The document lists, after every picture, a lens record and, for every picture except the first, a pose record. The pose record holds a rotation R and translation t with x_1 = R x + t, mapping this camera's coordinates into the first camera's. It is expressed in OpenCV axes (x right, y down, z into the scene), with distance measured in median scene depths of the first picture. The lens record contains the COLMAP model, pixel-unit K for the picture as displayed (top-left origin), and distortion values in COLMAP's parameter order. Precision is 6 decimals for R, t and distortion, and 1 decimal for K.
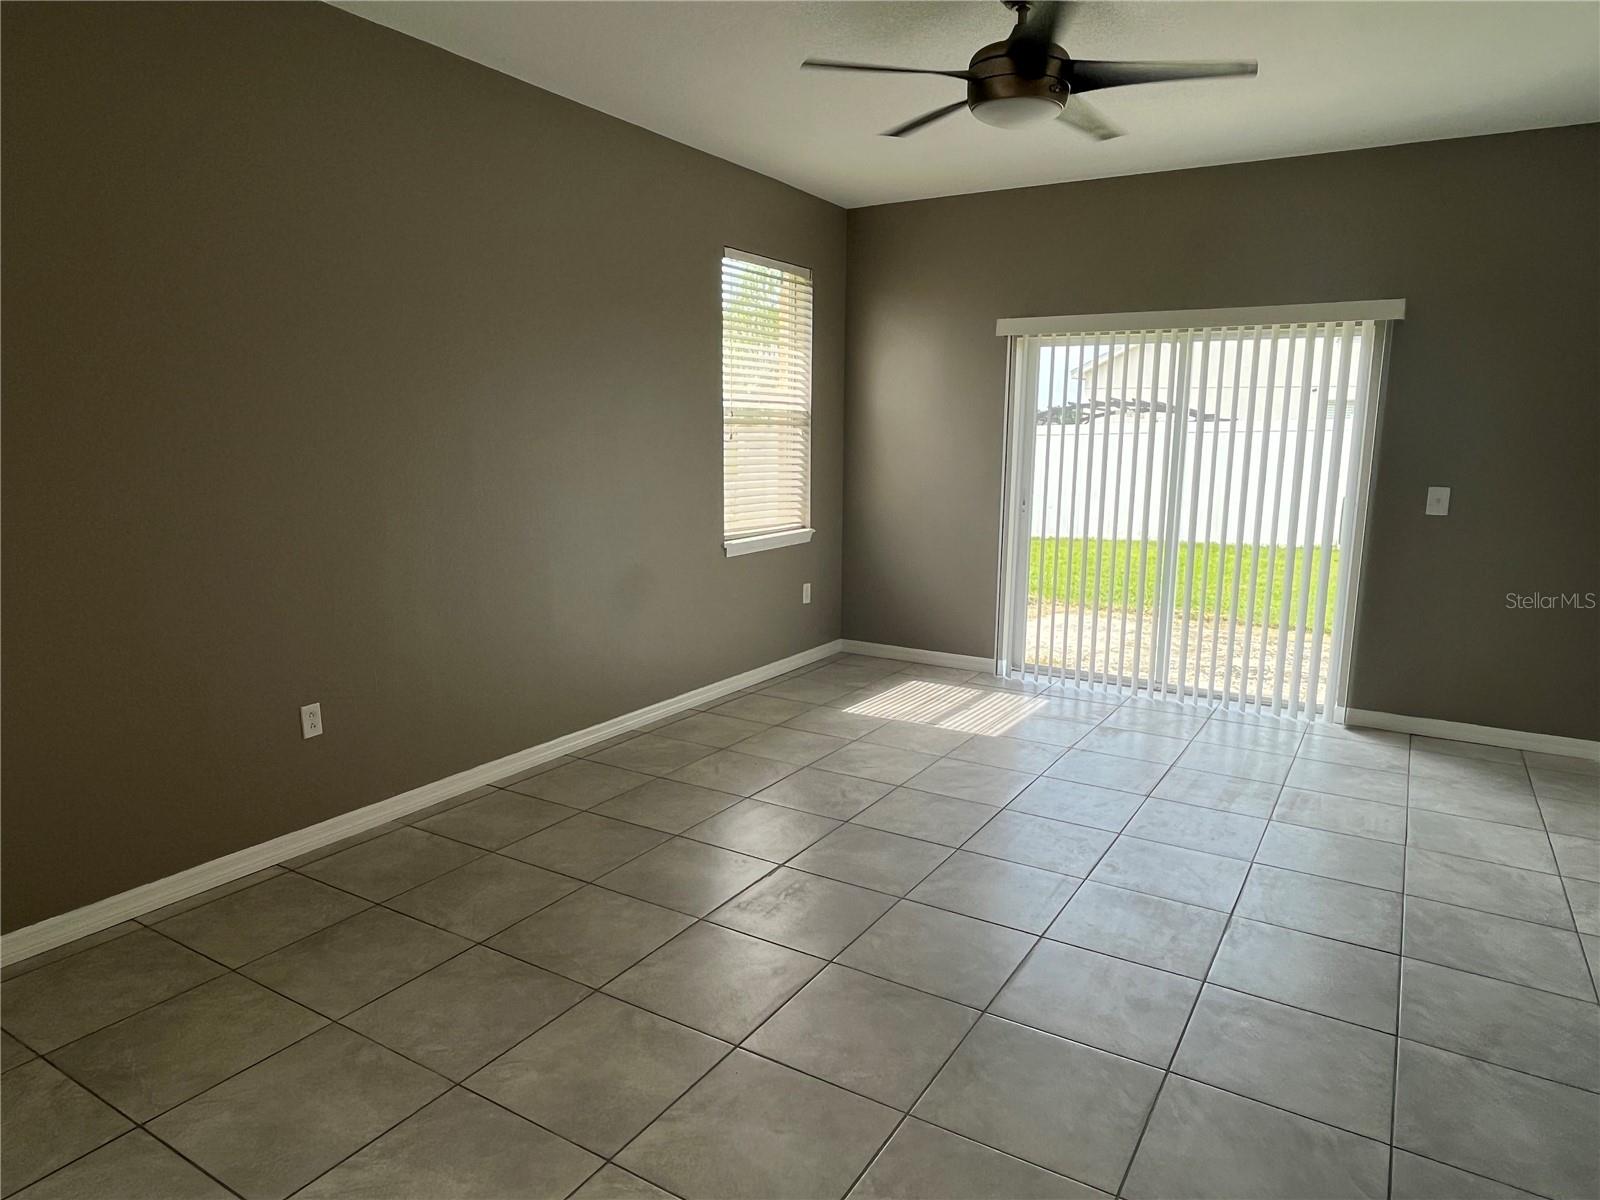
lens RADIAL K [[1013.1, 0, 797.3], [0, 1013.1, 594.4], [0, 0, 1]] dist [0.030903, 0.000293]
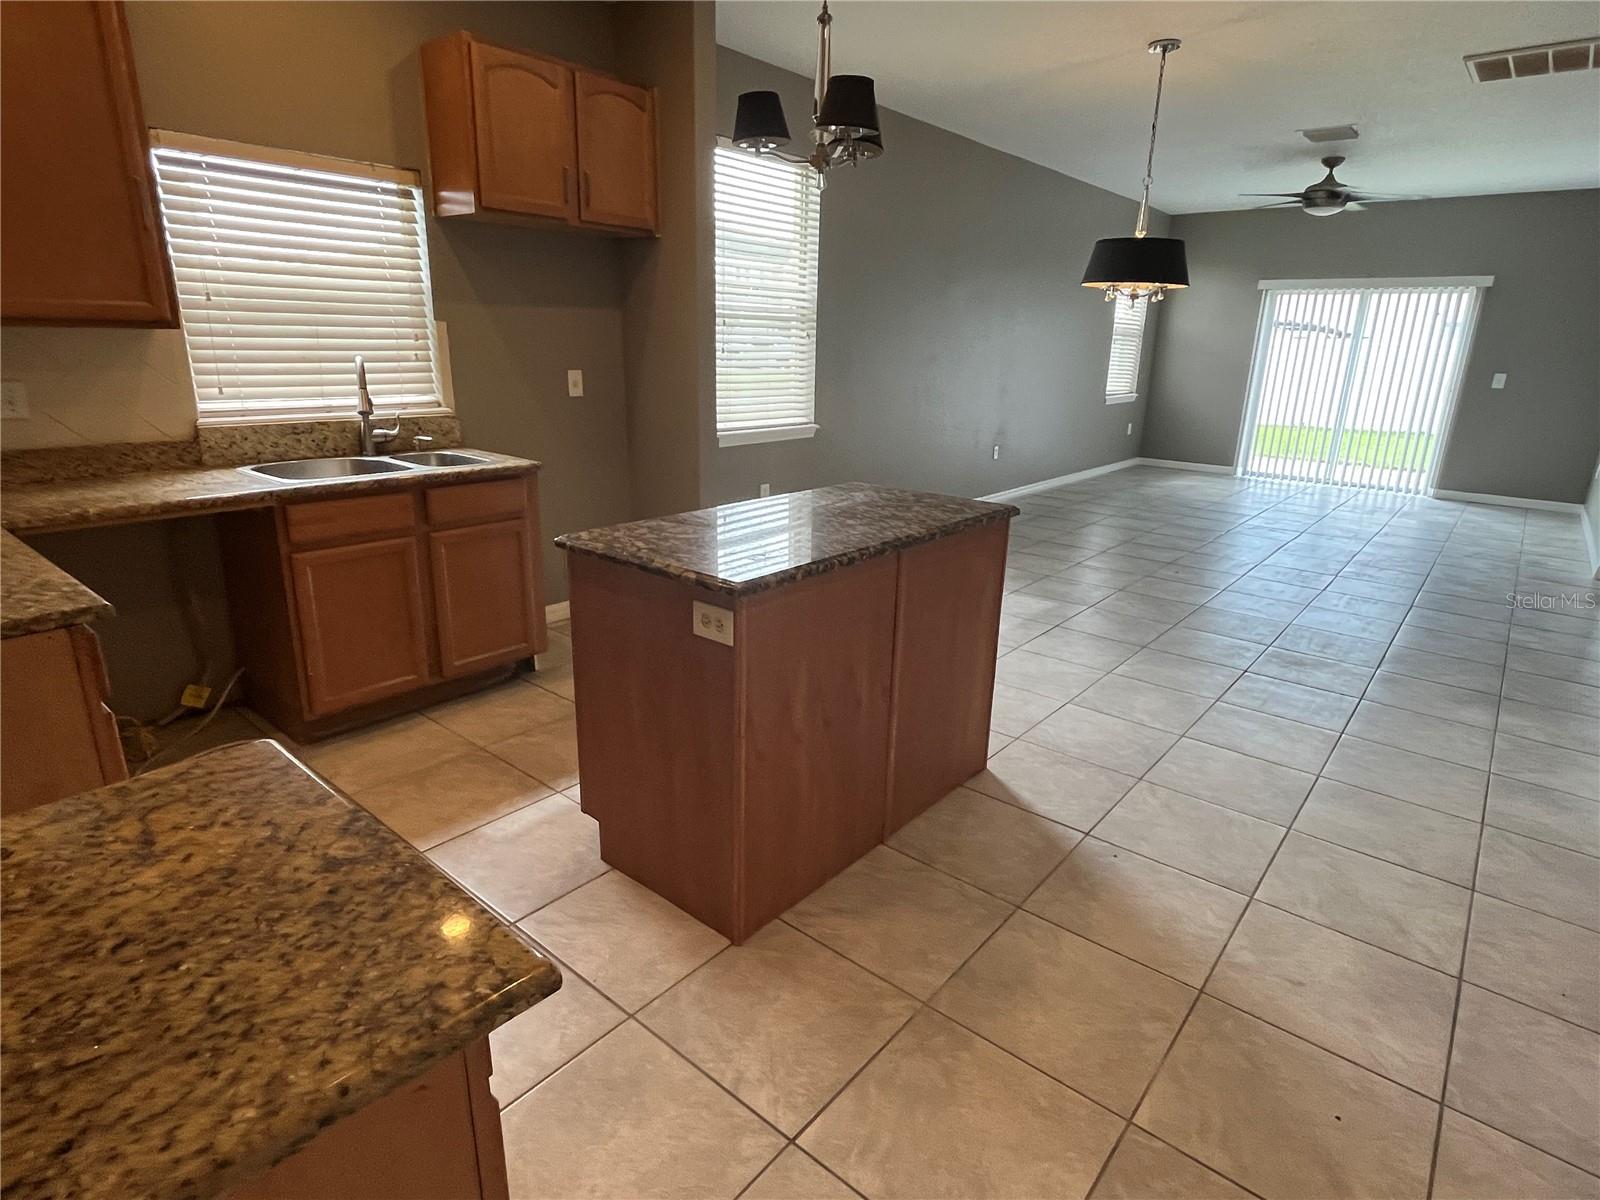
lens RADIAL K [[847.0, 0, 802.4], [0, 847.0, 604.9], [0, 0, 1]] dist [-0.003073, -0.001261]
pose [[0.987628, 0.078778, -0.135594, -0.398532], [-0.067496, 0.994016, 0.085887, 0.260841], [0.141549, -0.075673, 0.987035, -0.740823]]
